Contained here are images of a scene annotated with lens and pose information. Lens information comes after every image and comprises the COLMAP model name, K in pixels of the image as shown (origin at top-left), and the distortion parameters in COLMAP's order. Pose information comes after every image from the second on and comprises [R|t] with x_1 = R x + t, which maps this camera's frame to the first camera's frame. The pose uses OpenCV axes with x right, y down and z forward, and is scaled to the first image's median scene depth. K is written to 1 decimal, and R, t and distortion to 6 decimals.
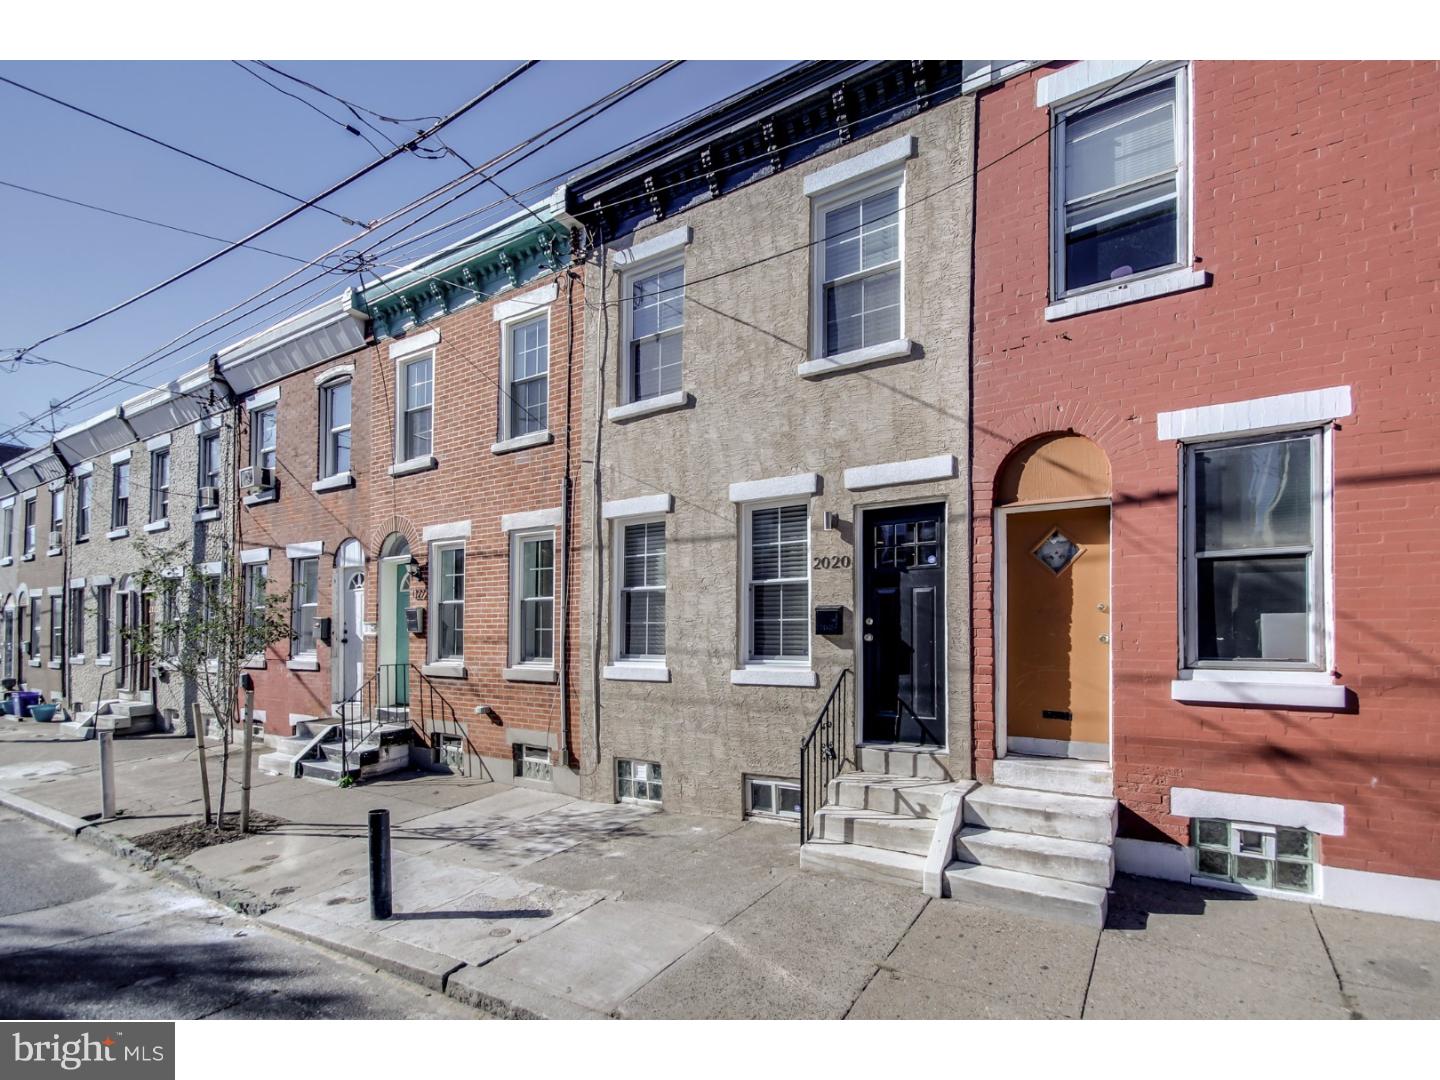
lens RADIAL K [[674.1, 0, 719.8], [0, 674.1, 536.4], [0, 0, 1]] dist [0.009392, 0.000280]
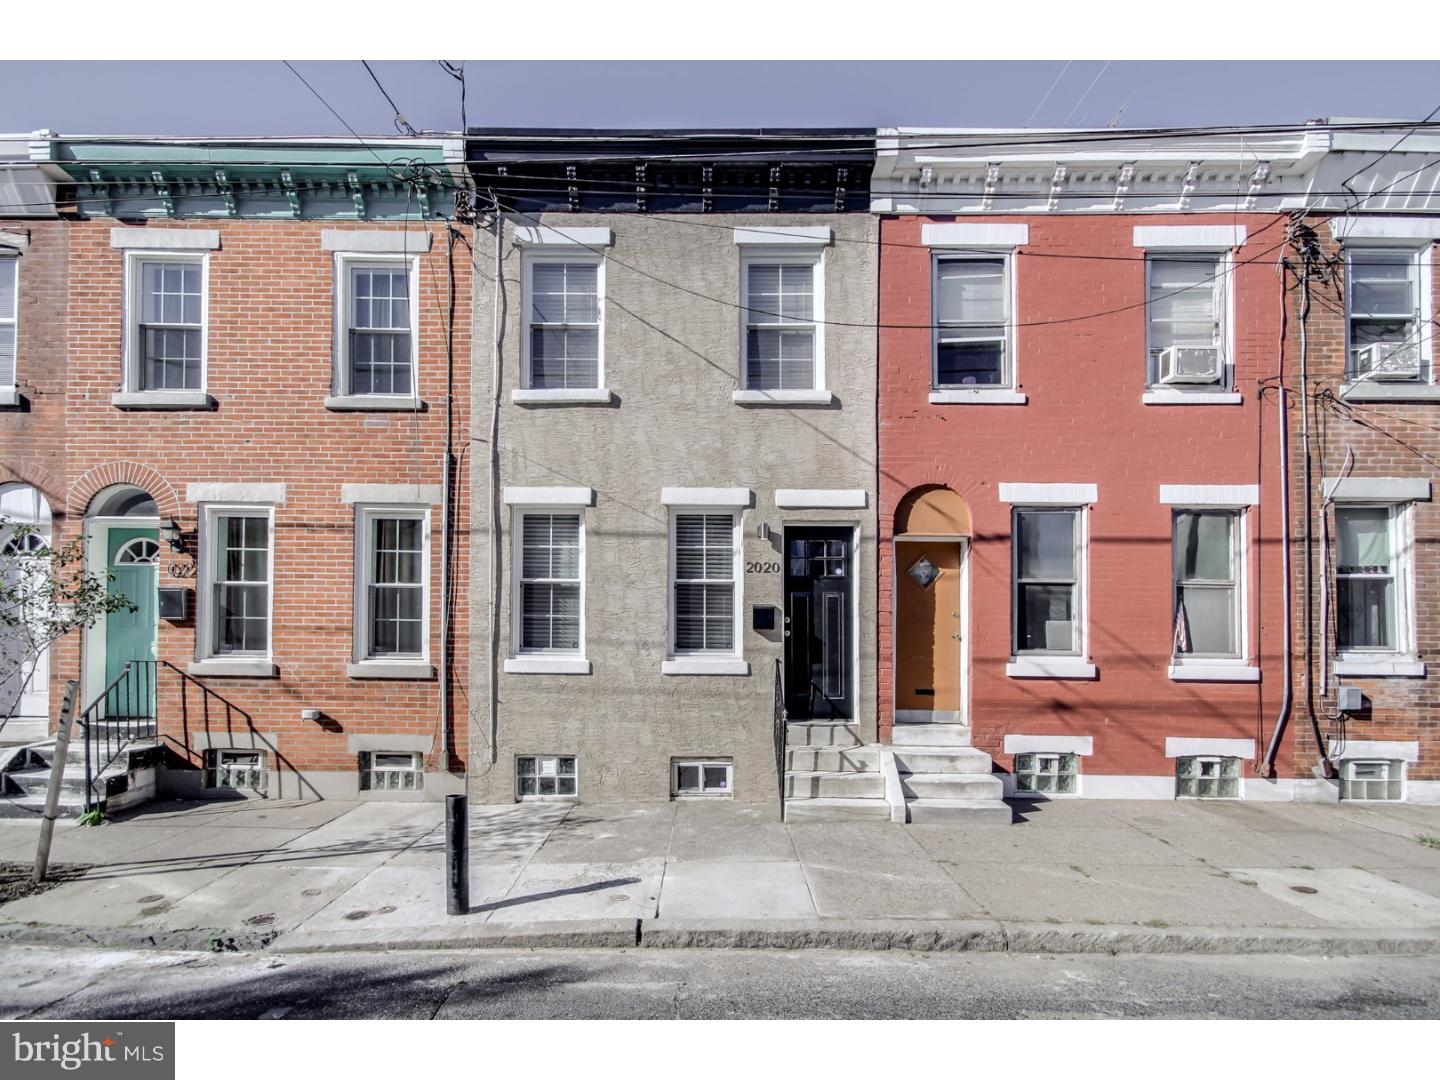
lens RADIAL K [[680.6, 0, 733.5], [0, 680.6, 547.4], [0, 0, 1]] dist [0.007258, -0.000392]
pose [[0.849859, 0.098586, 0.517707, -0.437900], [-0.088397, 0.995096, -0.044382, 0.054572], [-0.519543, -0.008045, 0.854406, 0.026476]]
